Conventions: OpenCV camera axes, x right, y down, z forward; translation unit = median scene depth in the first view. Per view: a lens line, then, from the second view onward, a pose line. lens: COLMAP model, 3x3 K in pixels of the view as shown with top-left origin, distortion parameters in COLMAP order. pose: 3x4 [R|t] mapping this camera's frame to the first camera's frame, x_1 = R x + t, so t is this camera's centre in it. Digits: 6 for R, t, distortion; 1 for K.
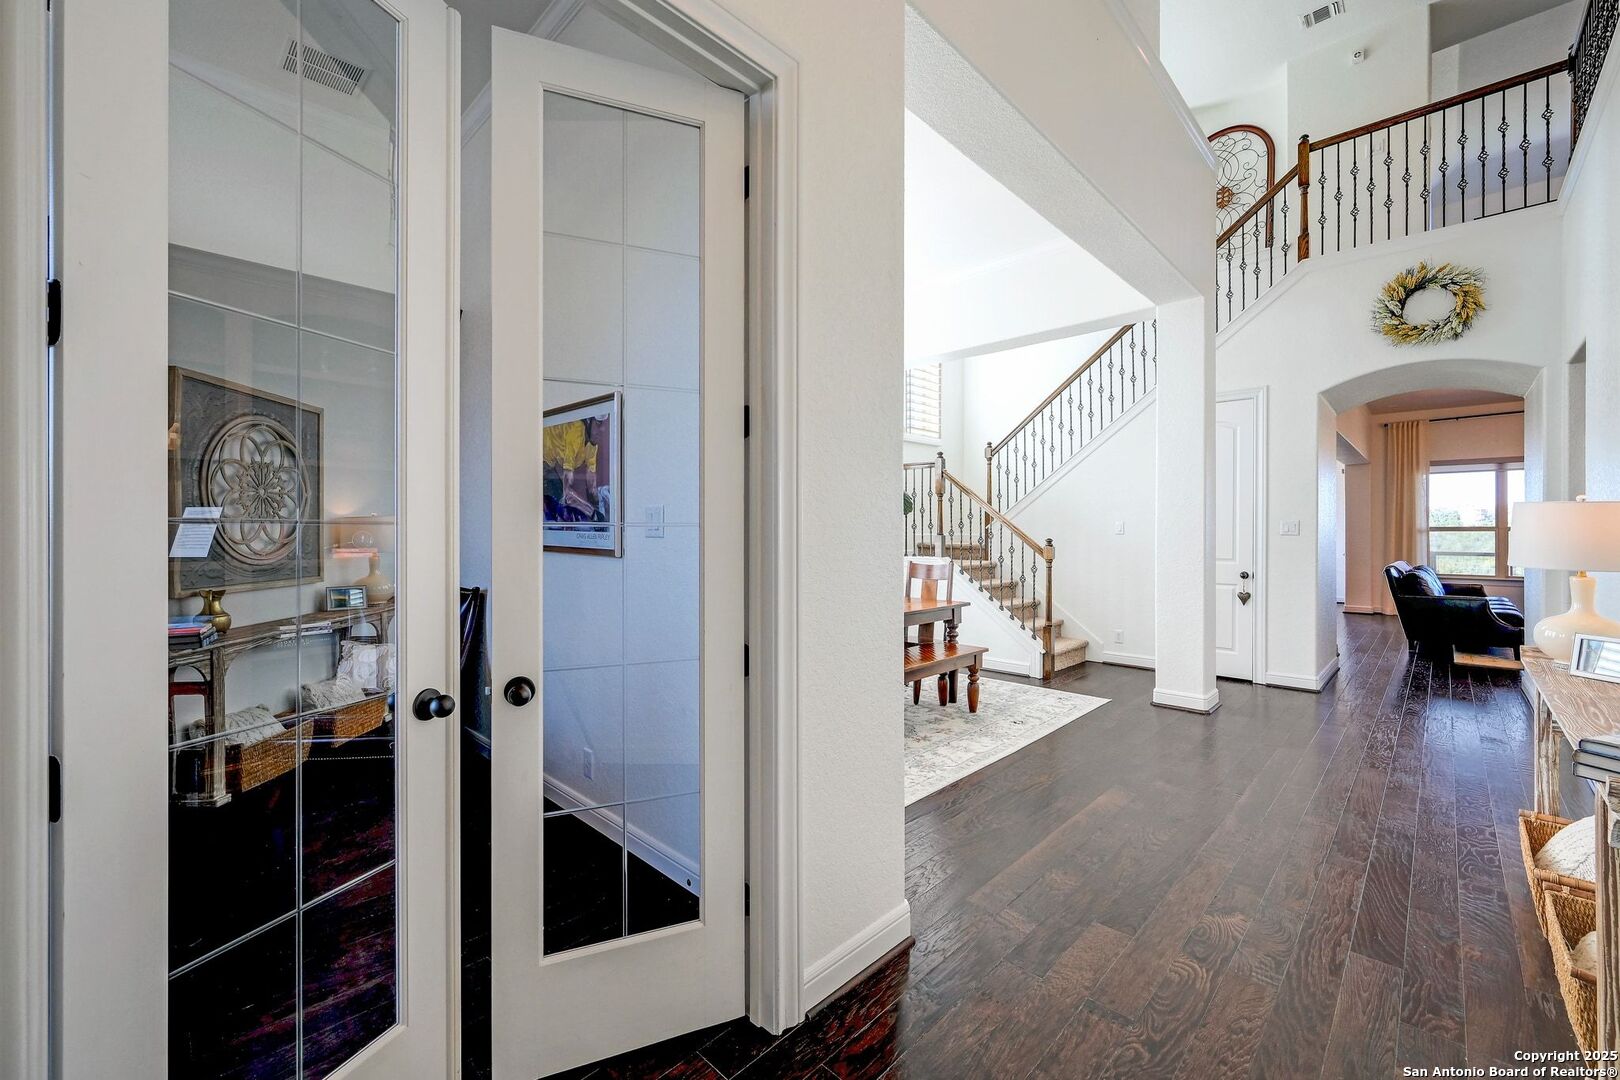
lens RADIAL K [[656.4, 0, 818.1], [0, 656.4, 533.4], [0, 0, 1]] dist [-0.001033, -0.000035]
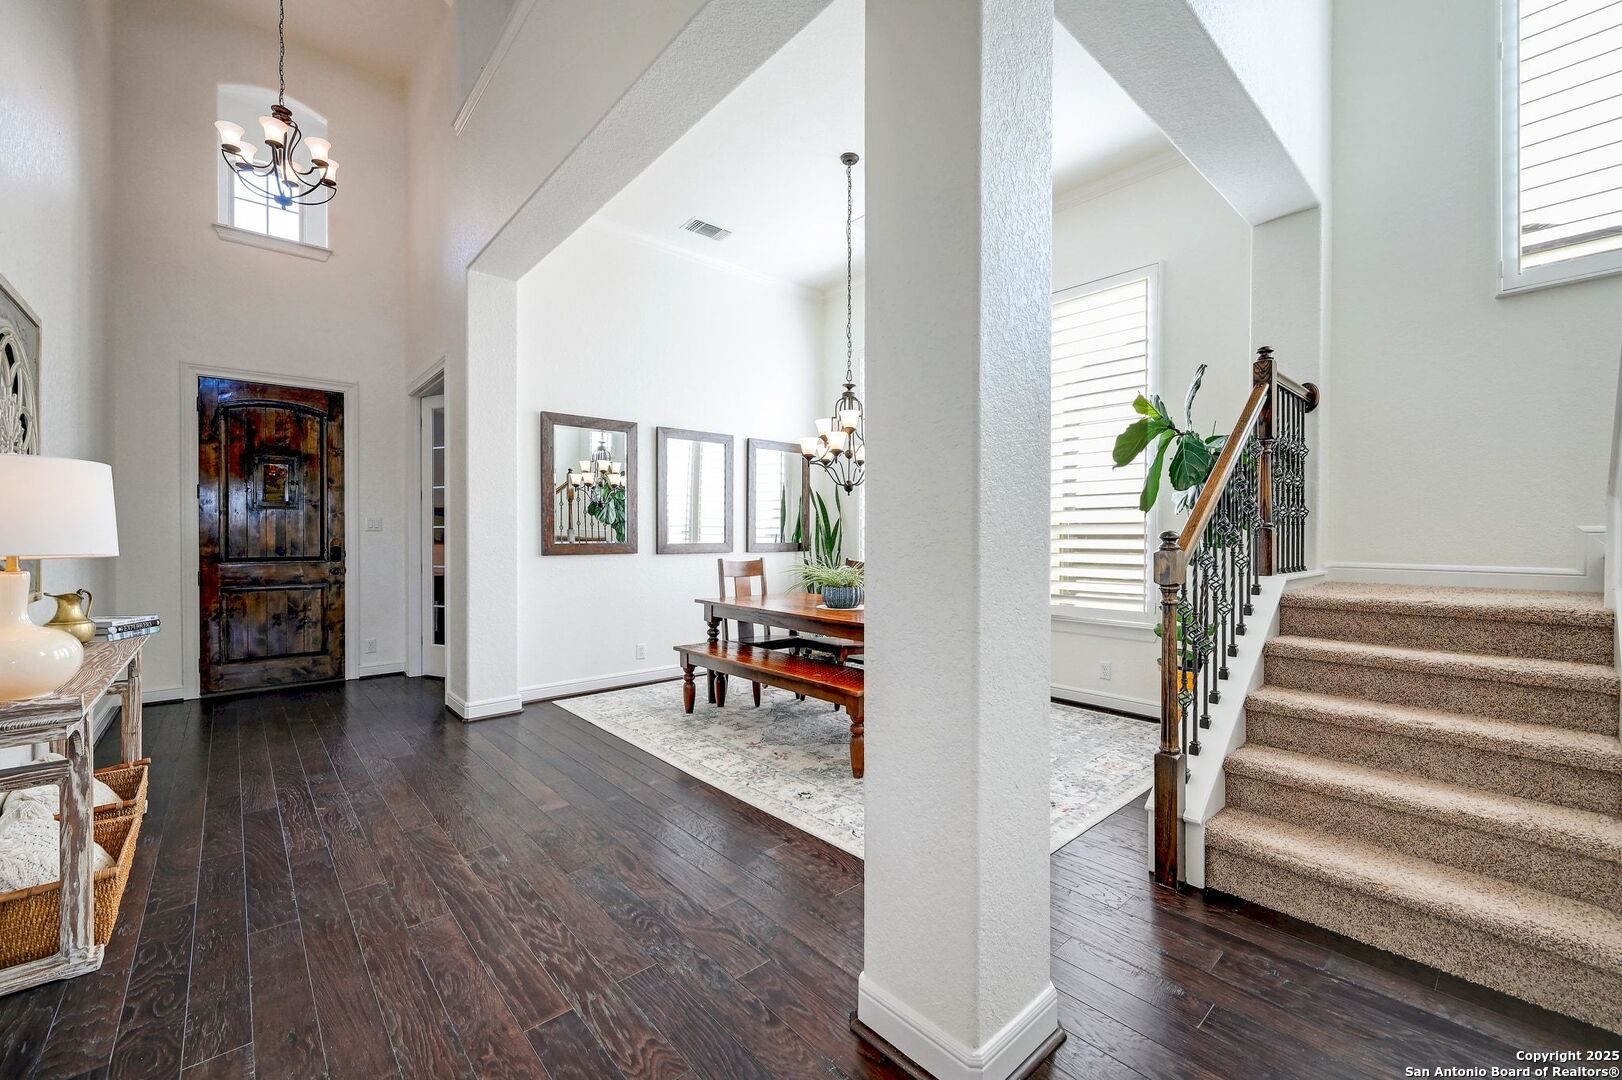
lens RADIAL K [[657.2, 0, 818.0], [0, 657.2, 539.7], [0, 0, 1]] dist [-0.001033, -0.000035]
pose [[-0.078461, 0.001661, -0.996916, 1.144604], [0.000853, 0.999998, 0.001599, 0.015186], [0.996917, -0.000725, -0.078462, 1.217159]]
